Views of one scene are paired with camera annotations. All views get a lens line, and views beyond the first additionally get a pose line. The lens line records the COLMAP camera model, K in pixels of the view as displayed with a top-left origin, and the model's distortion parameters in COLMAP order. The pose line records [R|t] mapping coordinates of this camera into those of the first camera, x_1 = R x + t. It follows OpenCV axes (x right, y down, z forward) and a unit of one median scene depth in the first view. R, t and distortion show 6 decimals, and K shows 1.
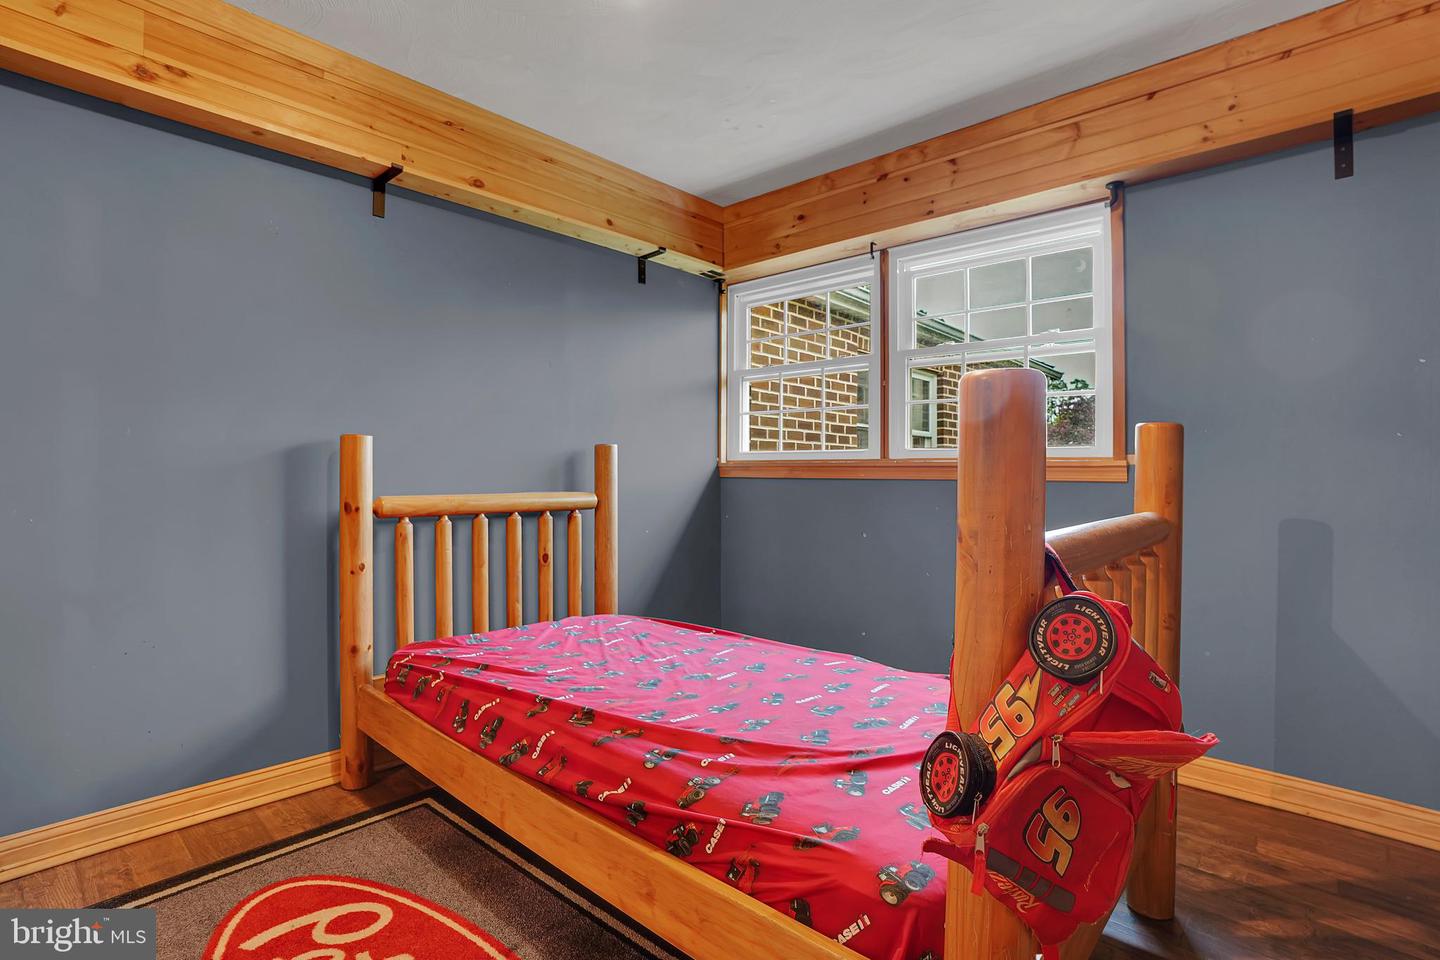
lens RADIAL K [[692.7, 0, 695.5], [0, 692.7, 469.1], [0, 0, 1]] dist [-0.064658, 0.025552]
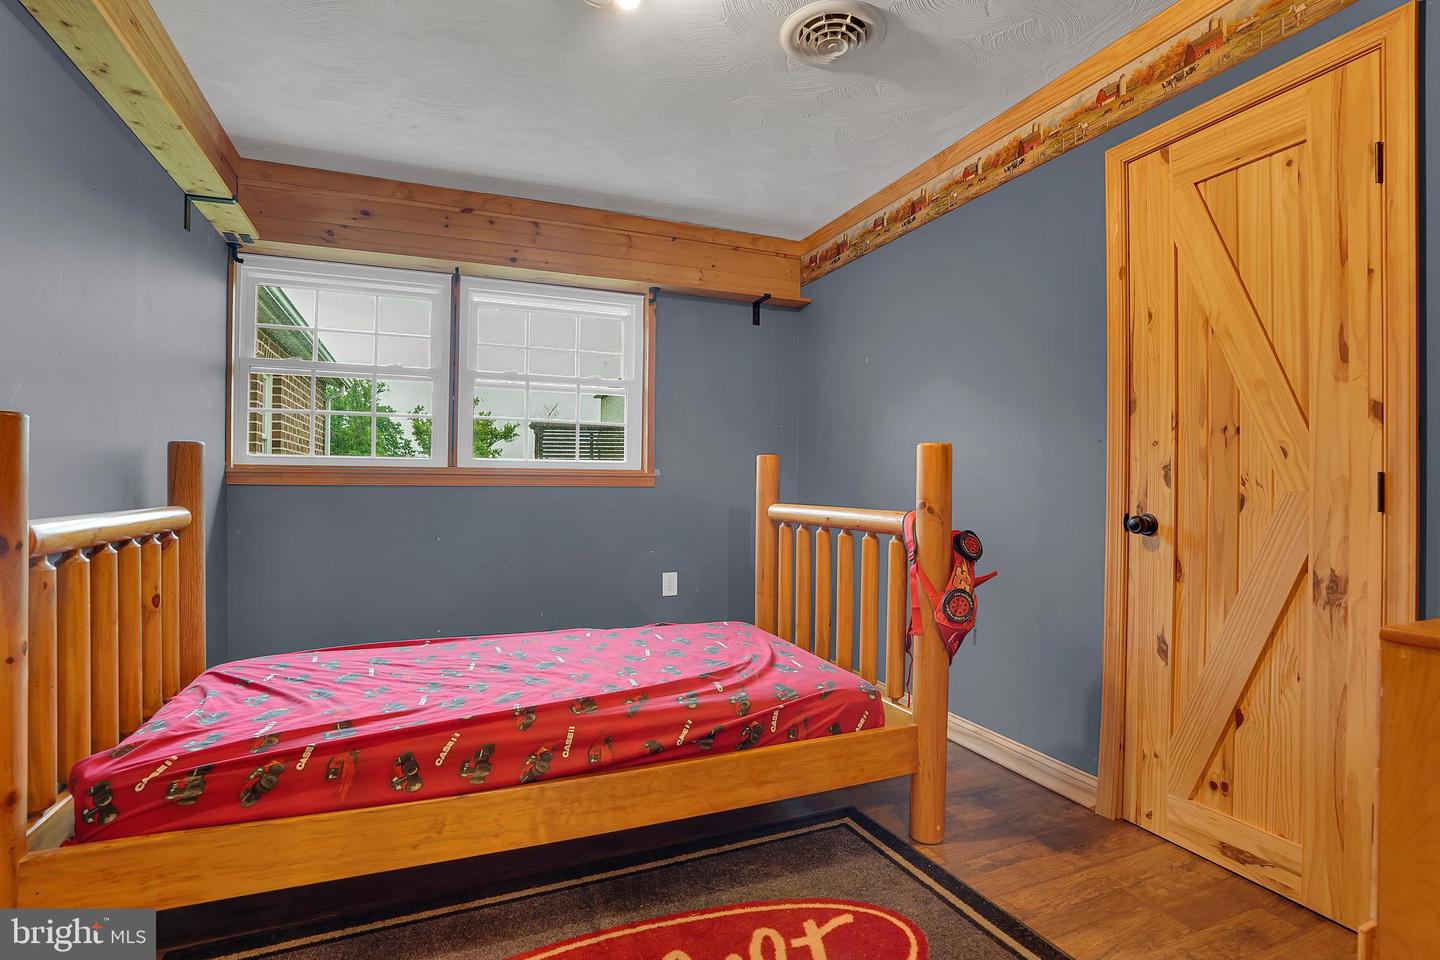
lens RADIAL K [[672.0, 0, 720.0], [0, 672.0, 480.0], [0, 0, 1]] dist [-0.060419, 0.023413]
pose [[0.427935, -0.000366, 0.903809, -0.887775], [-0.008687, 0.999952, 0.004518, -0.005319], [-0.903768, -0.009785, 0.427911, 0.302078]]
